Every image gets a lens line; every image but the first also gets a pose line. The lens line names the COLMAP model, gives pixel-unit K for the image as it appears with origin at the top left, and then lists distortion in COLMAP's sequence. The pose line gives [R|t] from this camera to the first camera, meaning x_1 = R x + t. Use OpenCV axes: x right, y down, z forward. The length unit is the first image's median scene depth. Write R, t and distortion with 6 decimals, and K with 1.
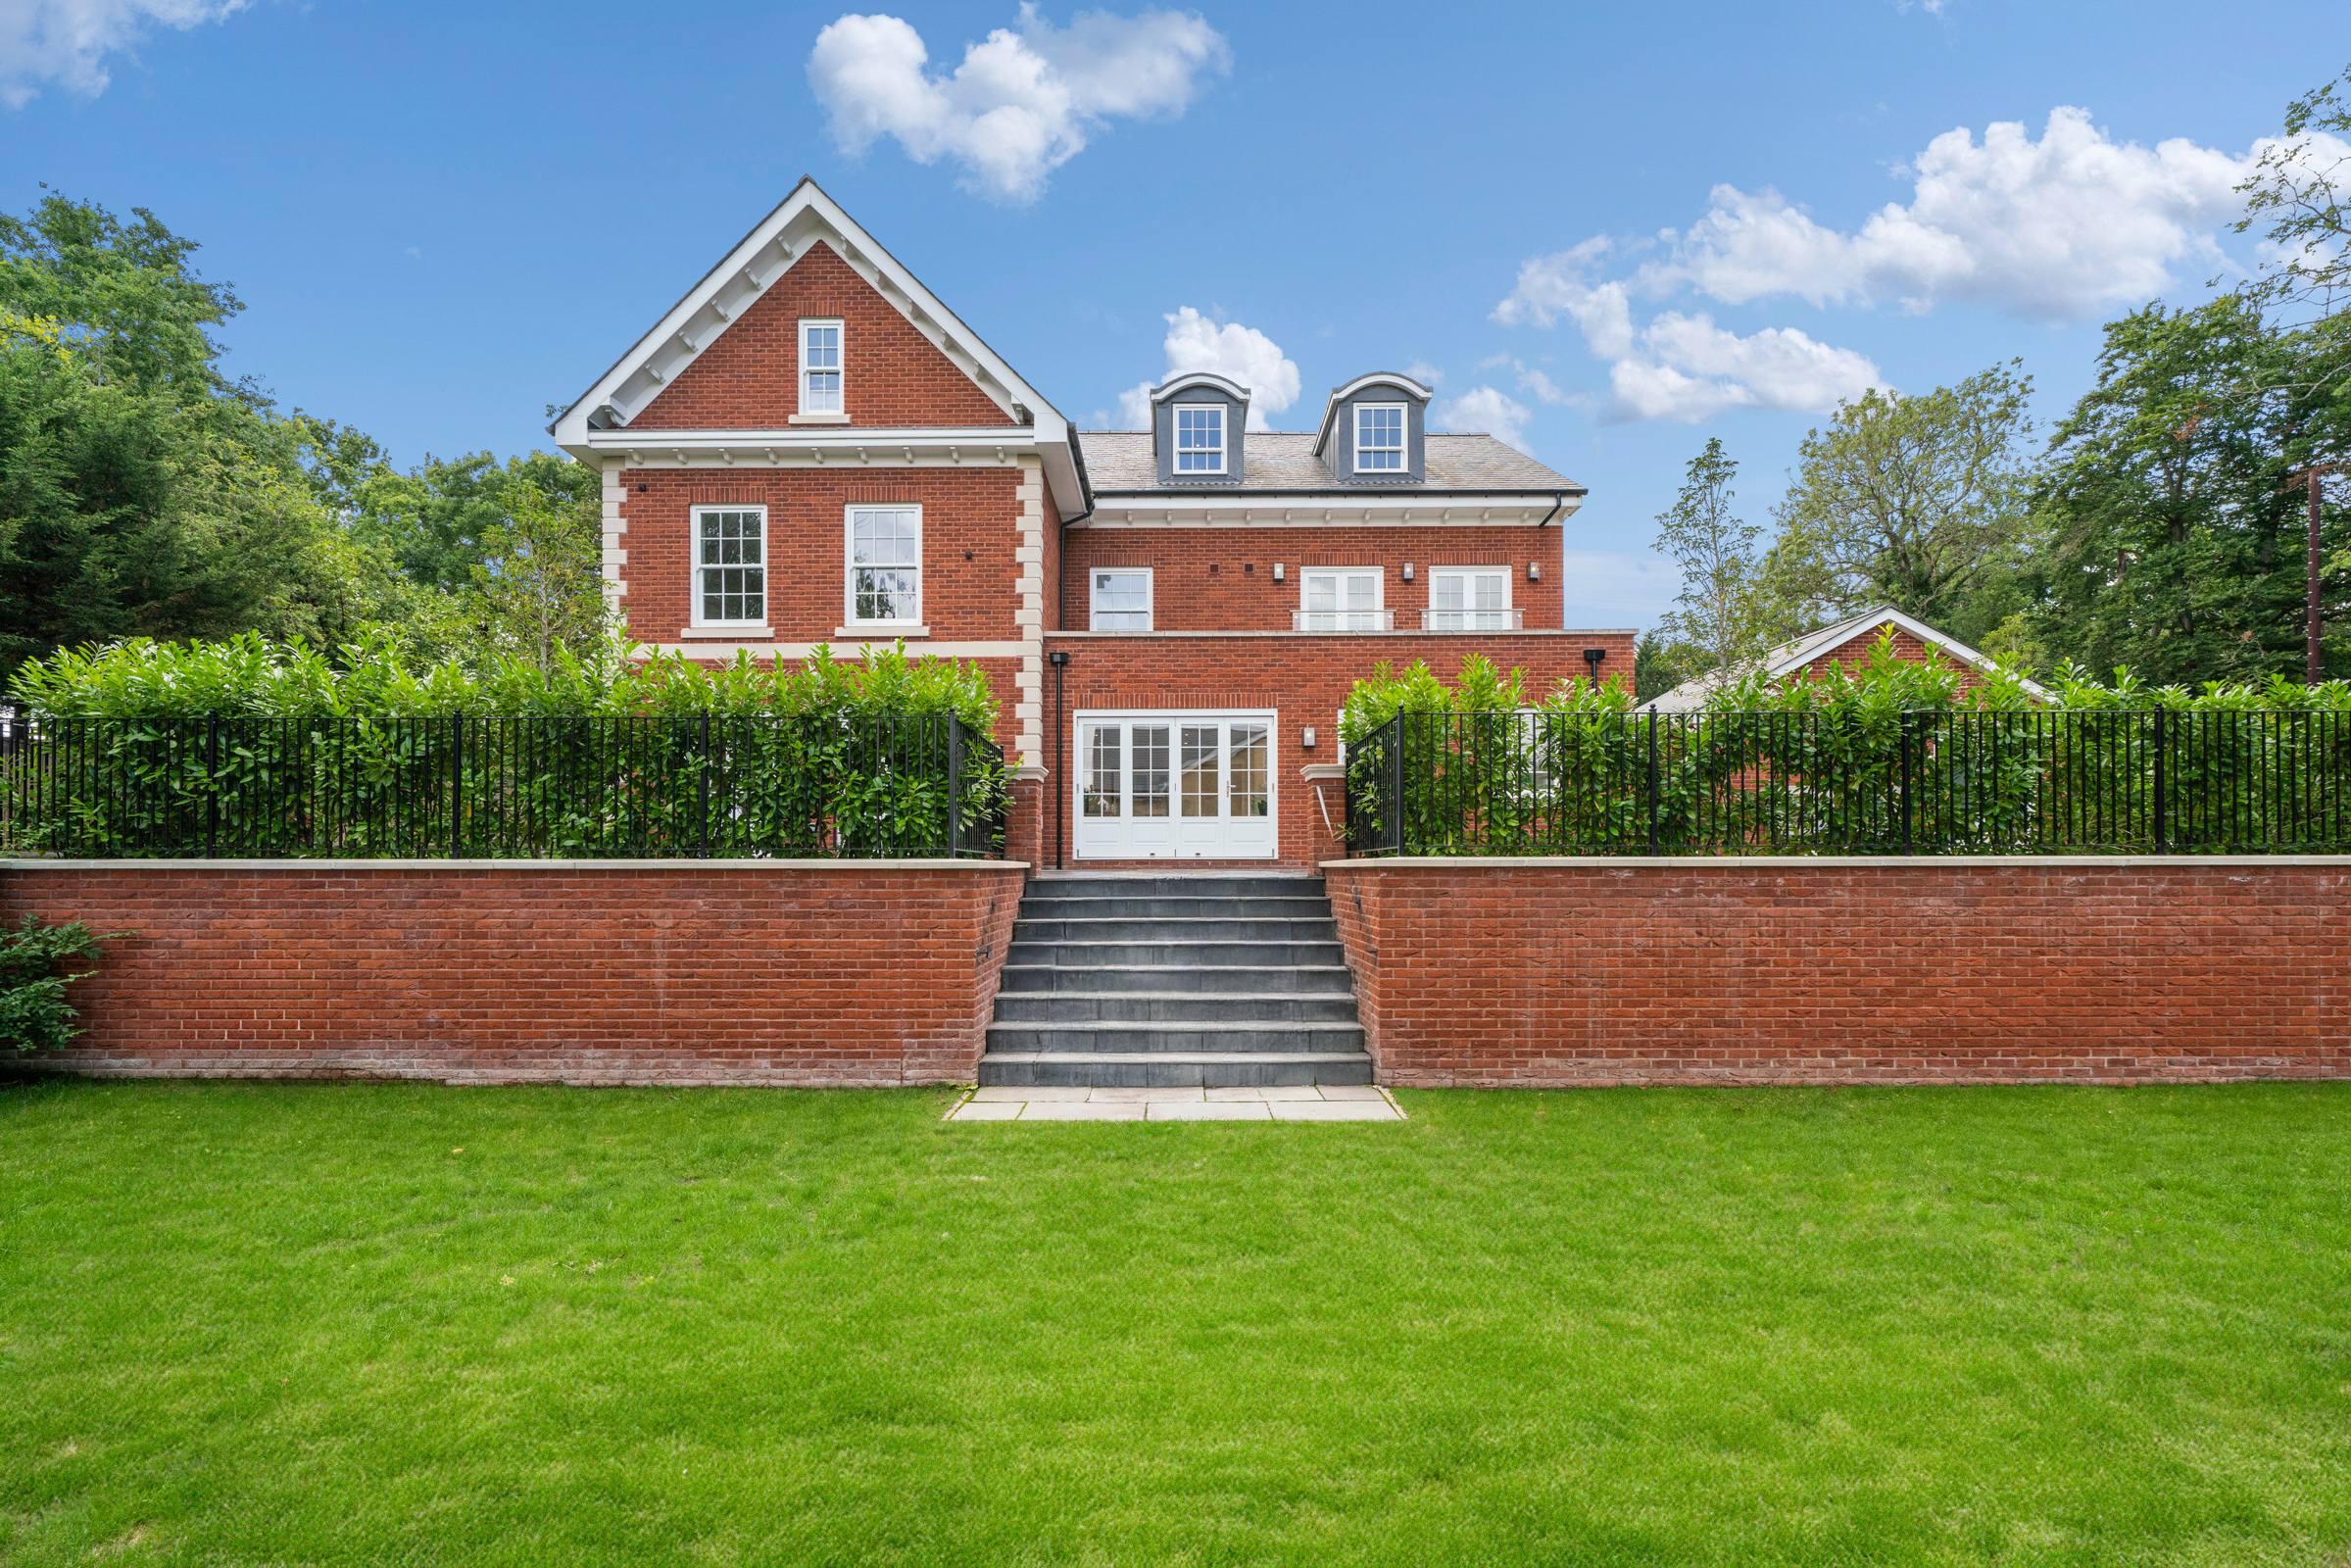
lens RADIAL K [[1015.2, 0, 1175.5], [0, 1015.2, 853.0], [0, 0, 1]] dist [0.000516, -0.000099]
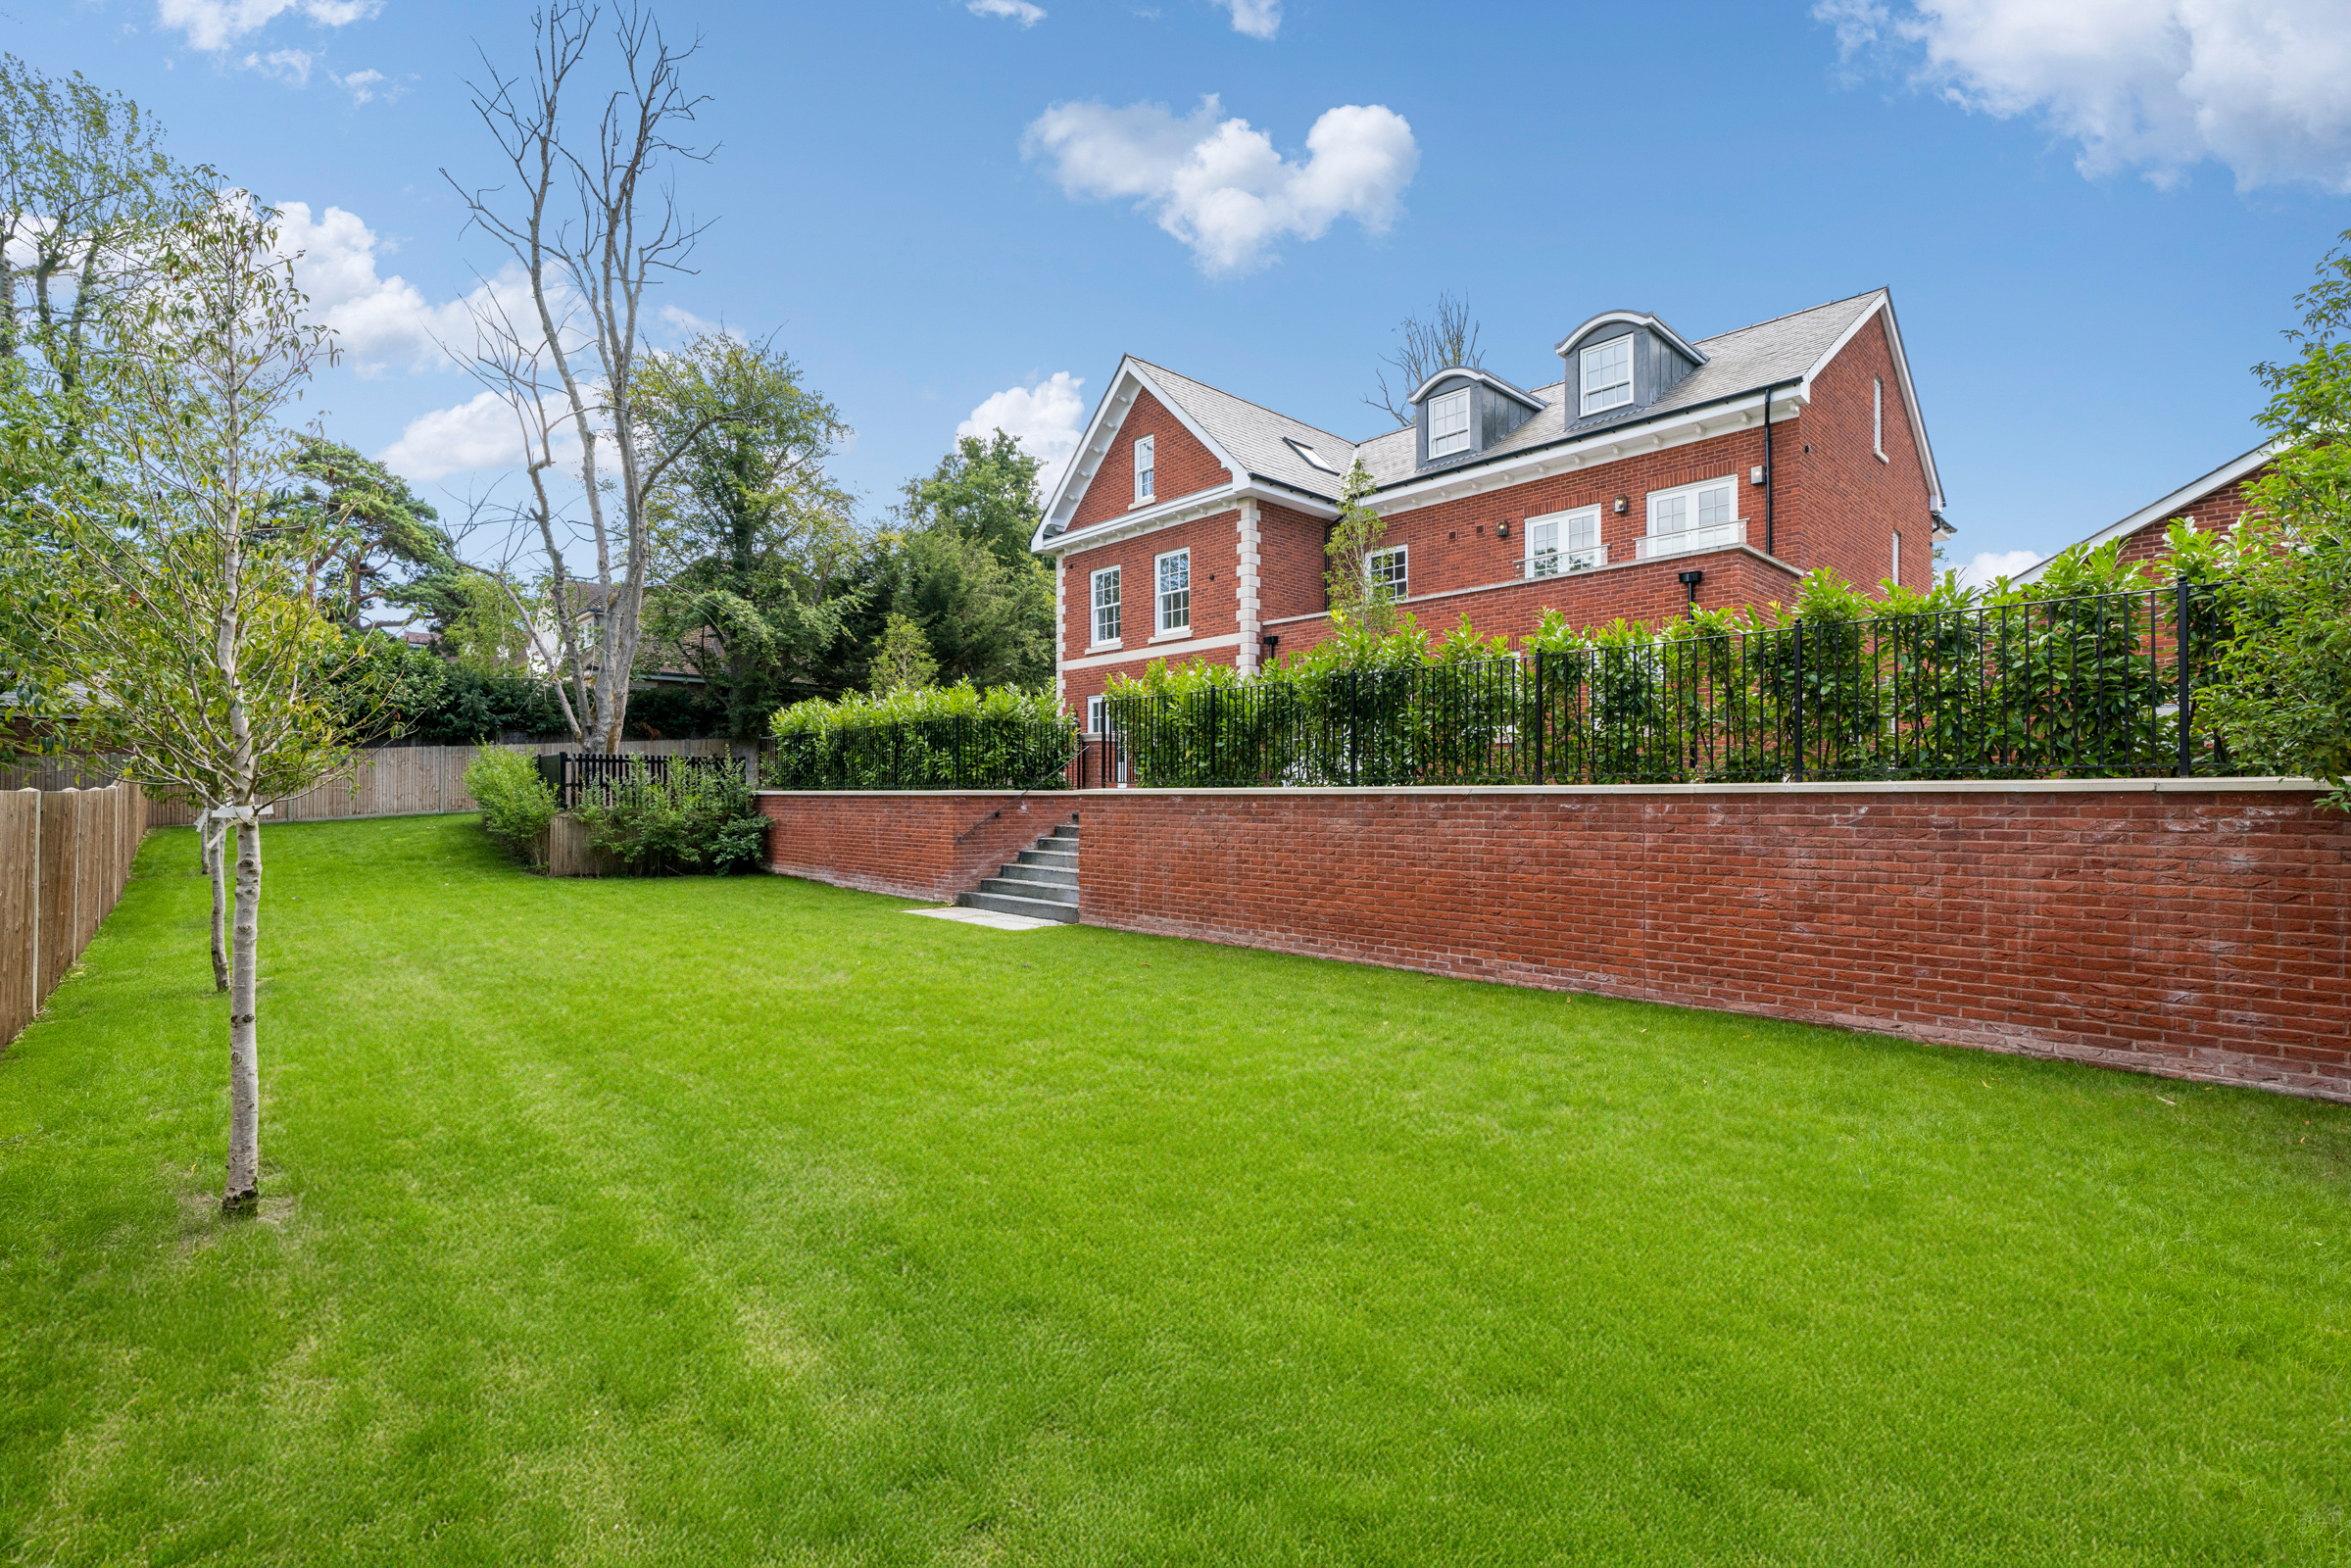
lens RADIAL K [[1012.6, 0, 1175.5], [0, 1012.6, 784.0], [0, 0, 1]] dist [0.000861, 0.000004]
pose [[0.693700, -0.006423, -0.720236, 0.808786], [0.008659, 0.999962, -0.000577, -0.000762], [0.720212, -0.005836, 0.693729, -0.031312]]
